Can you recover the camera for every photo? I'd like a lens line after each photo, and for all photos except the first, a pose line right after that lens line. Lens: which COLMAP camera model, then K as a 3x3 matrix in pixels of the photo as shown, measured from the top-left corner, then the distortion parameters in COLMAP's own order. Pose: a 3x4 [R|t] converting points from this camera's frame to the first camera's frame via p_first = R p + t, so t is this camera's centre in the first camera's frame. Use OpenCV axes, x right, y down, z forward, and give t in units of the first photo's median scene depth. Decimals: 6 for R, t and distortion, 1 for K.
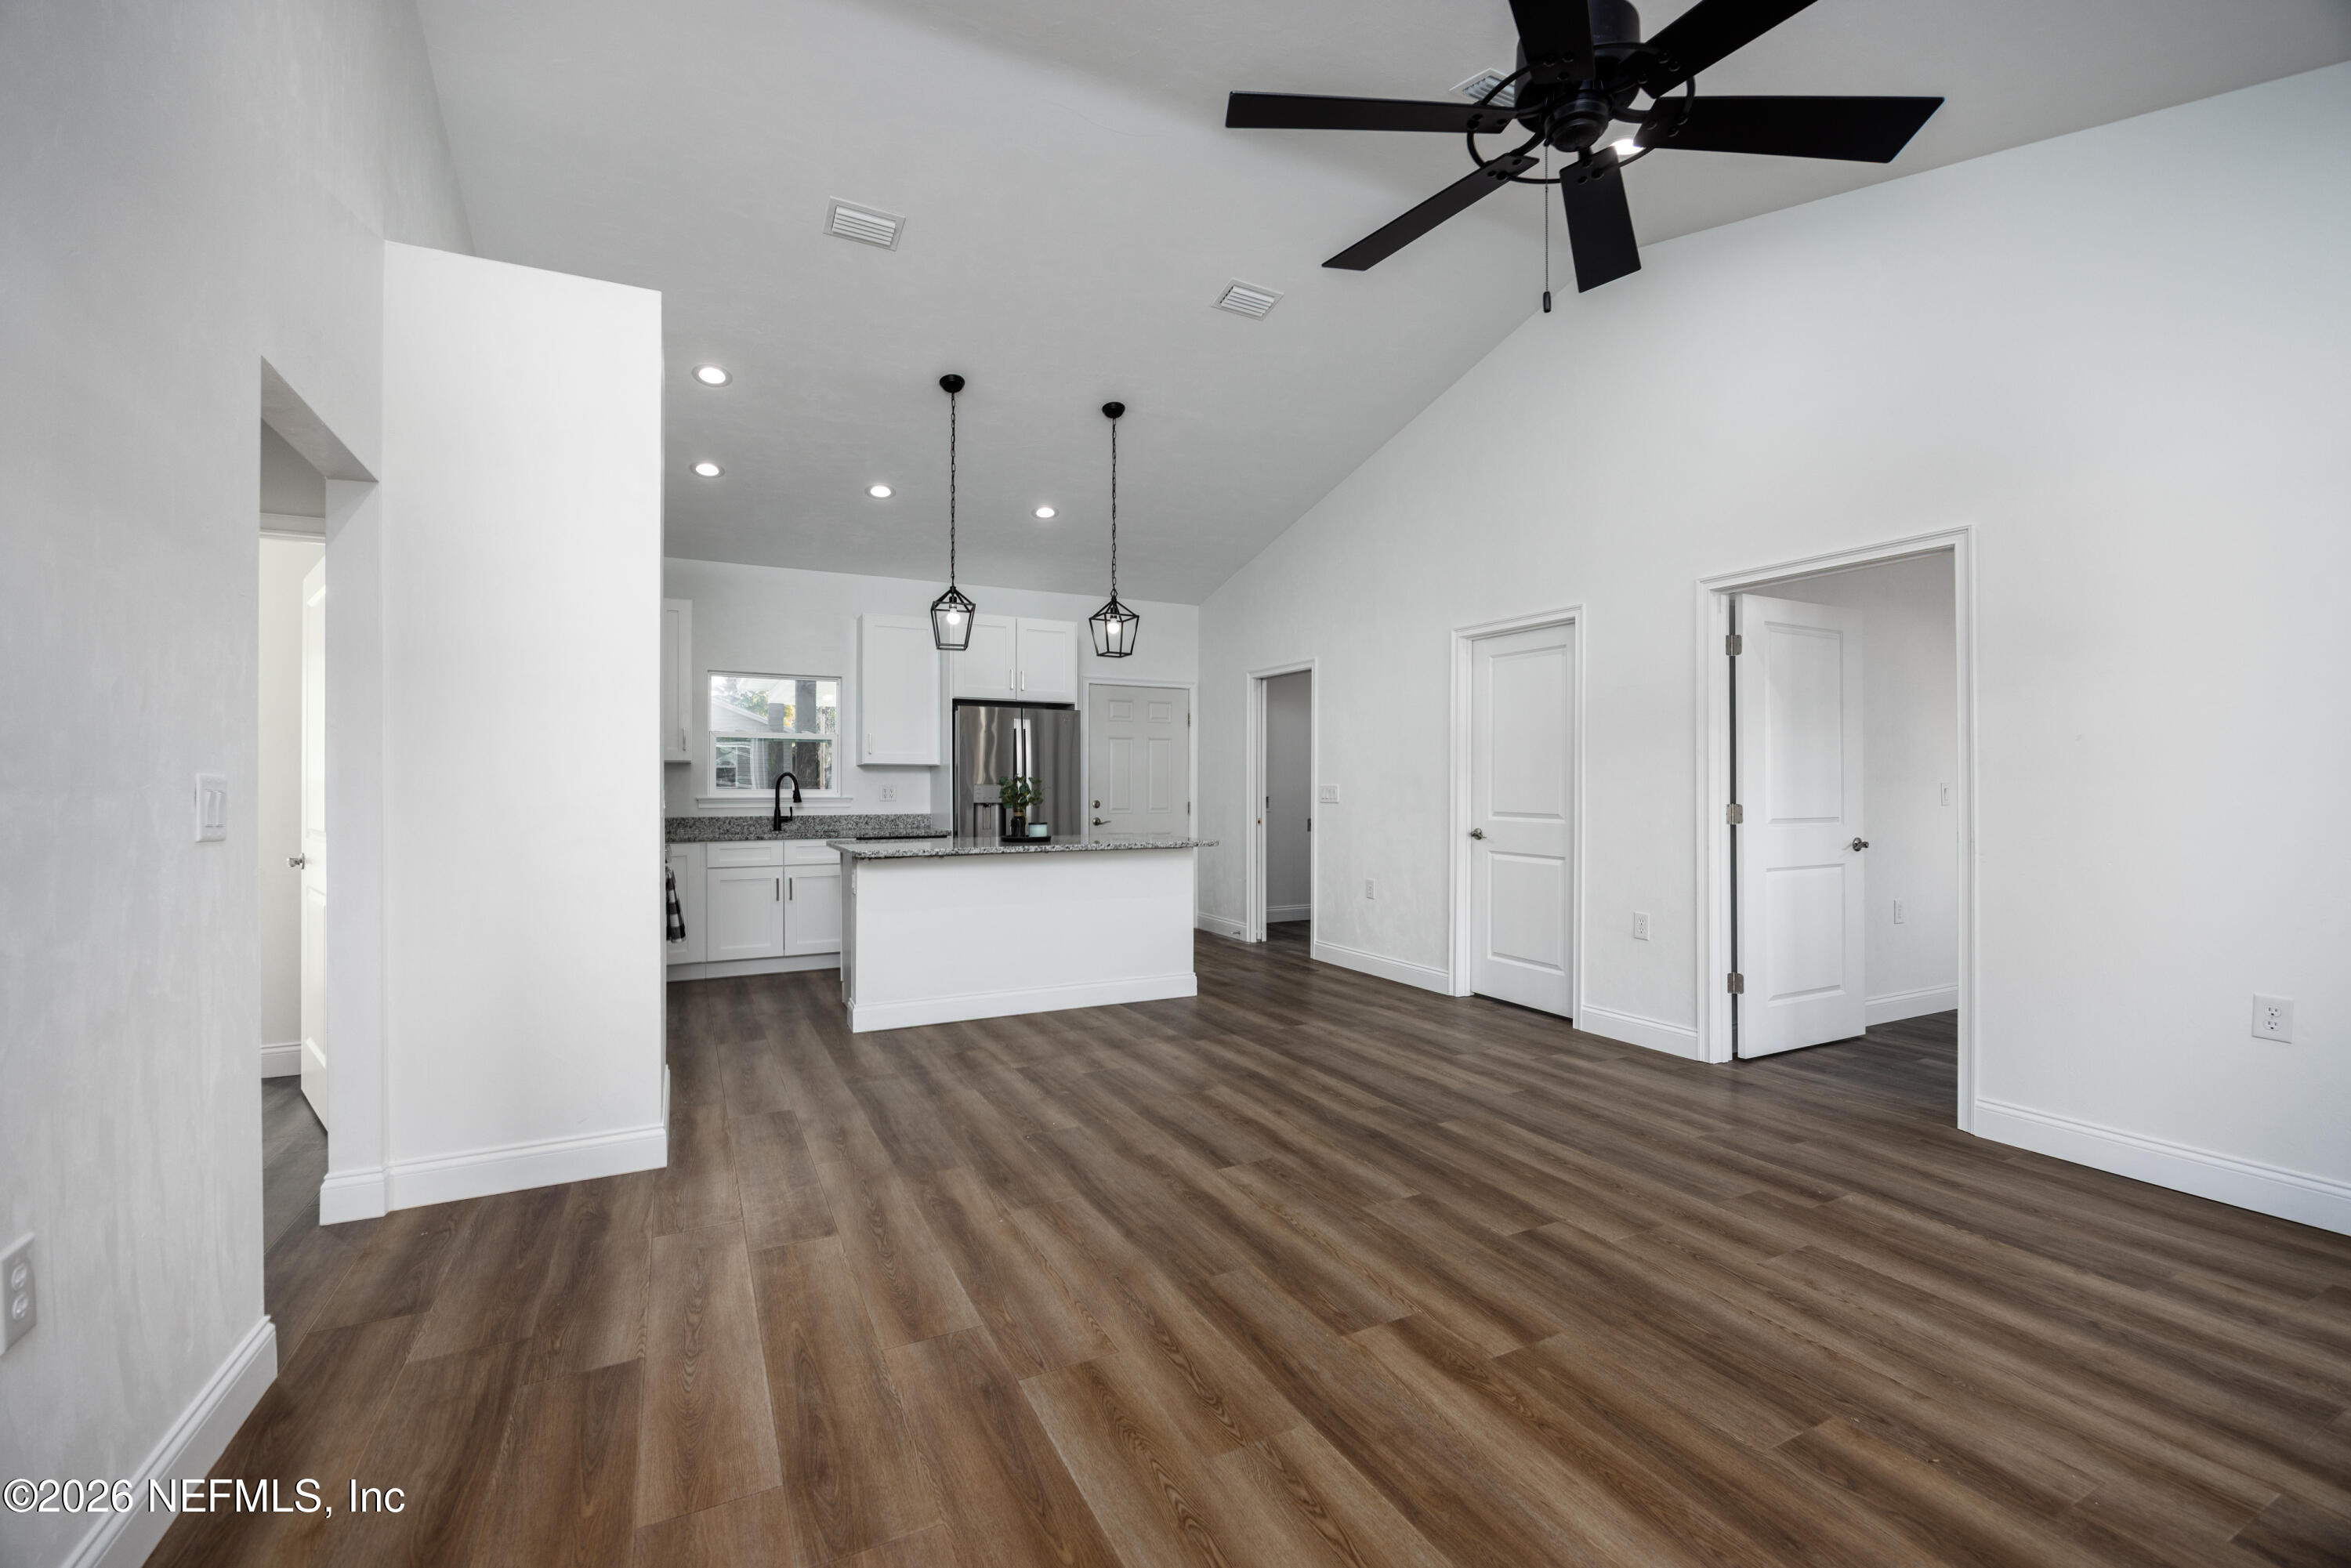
lens RADIAL K [[984.4, 0, 1187.8], [0, 984.4, 781.4], [0, 0, 1]] dist [-0.007165, 0.000032]
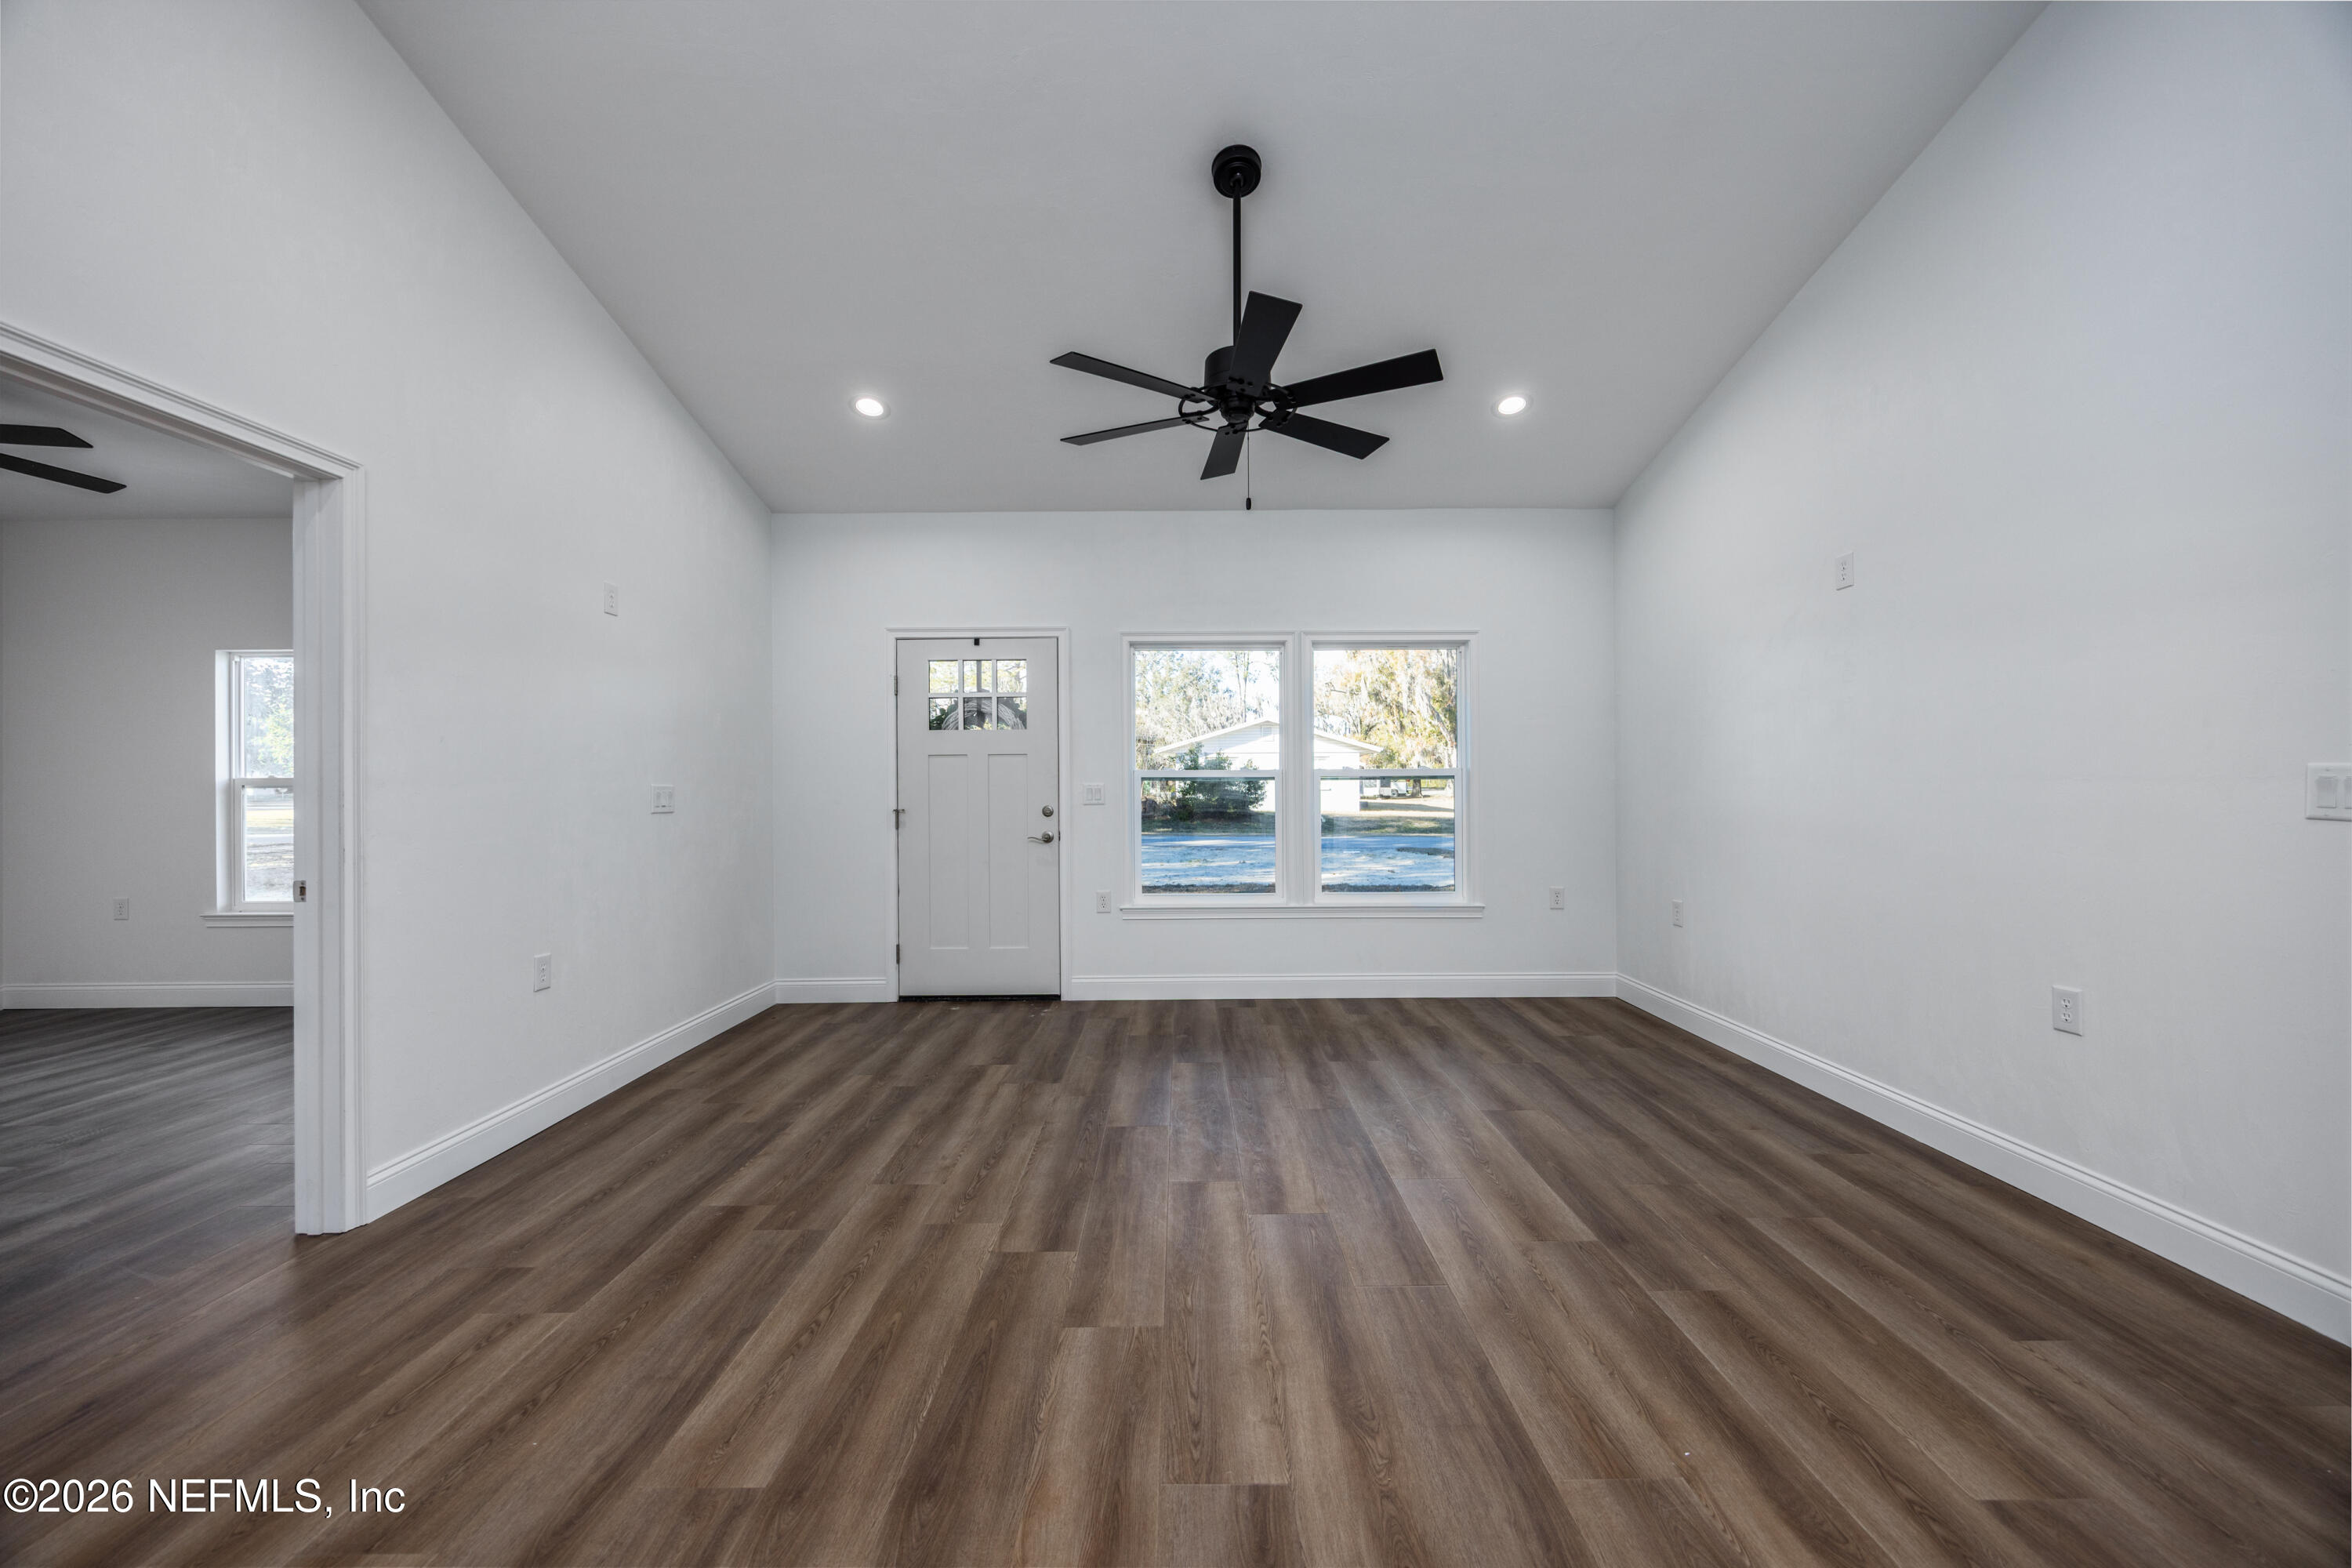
lens RADIAL K [[897.5, 0, 1181.7], [0, 897.5, 789.1], [0, 0, 1]] dist [-0.000173, -0.000222]
pose [[-0.889278, 0.008287, 0.457293, -0.194253], [0.007137, 0.999966, -0.004242, 0.015274], [-0.457312, -0.000508, -0.889306, 1.931532]]
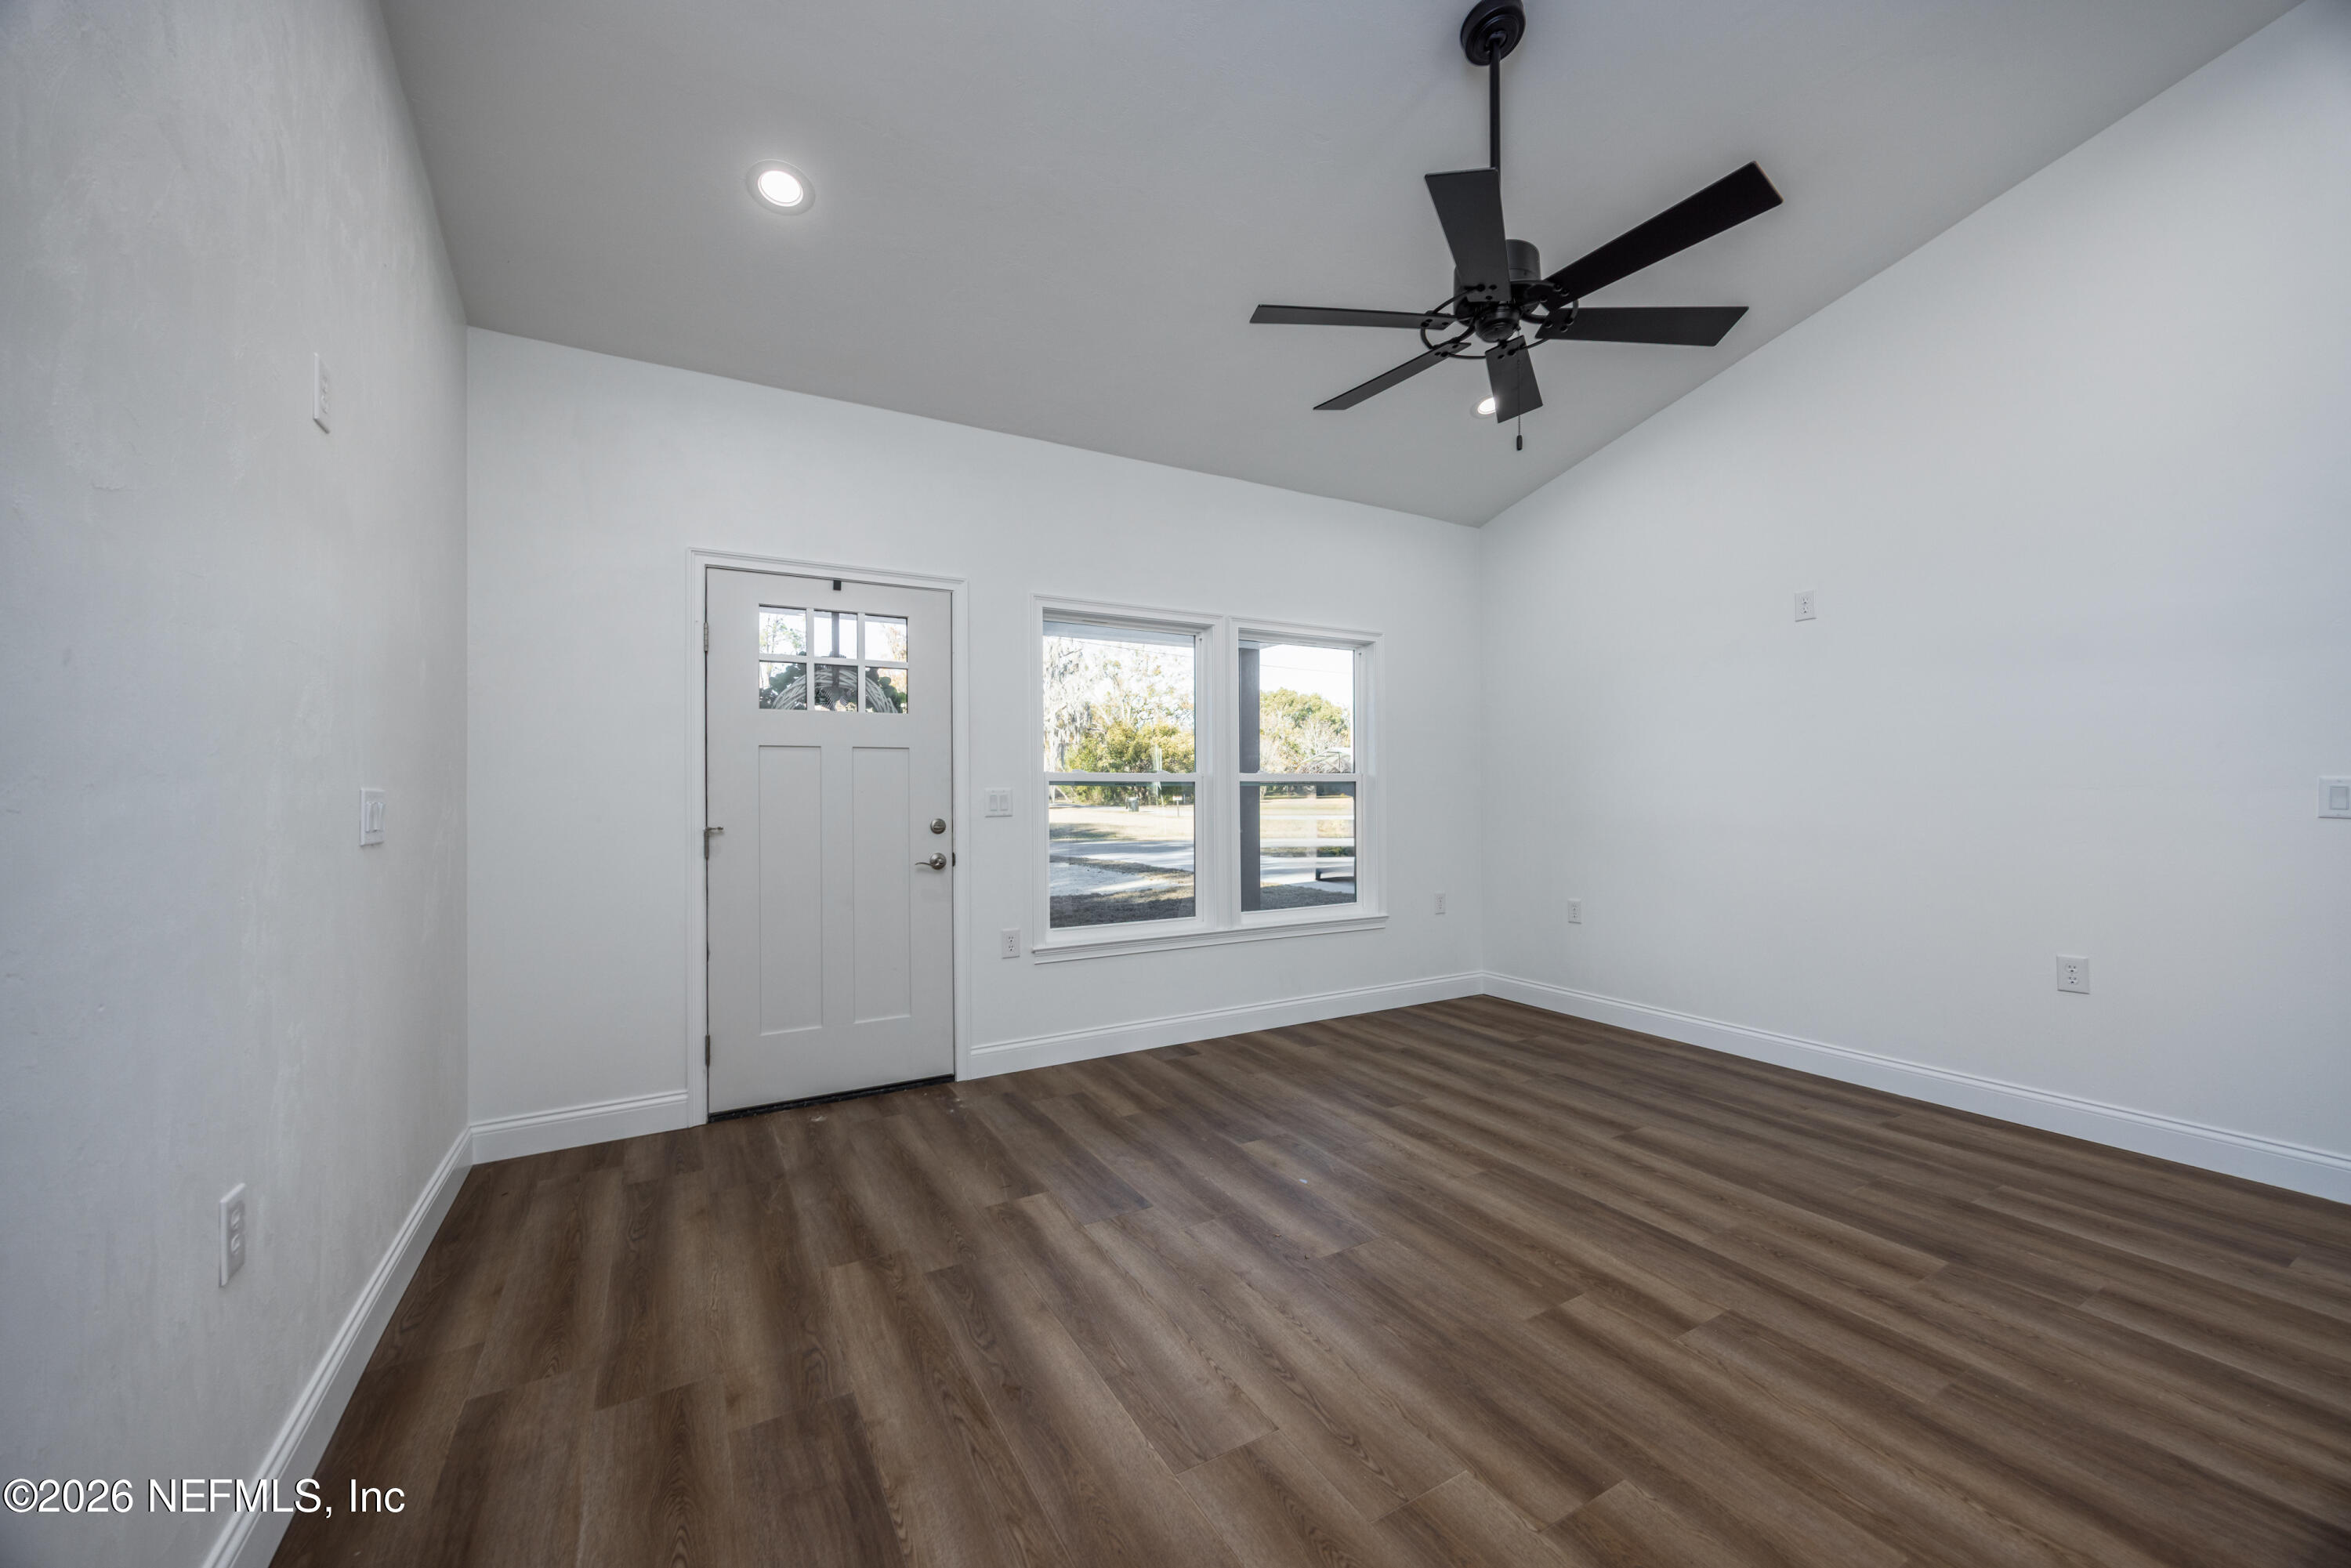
lens RADIAL K [[897.1, 0, 1180.5], [0, 897.1, 786.6], [0, 0, 1]] dist [-0.000173, -0.000222]
pose [[-0.998946, 0.008671, -0.045076, 0.713631], [0.009145, 0.999905, -0.010319, 0.006788], [0.044982, -0.010720, -0.998930, 1.765646]]
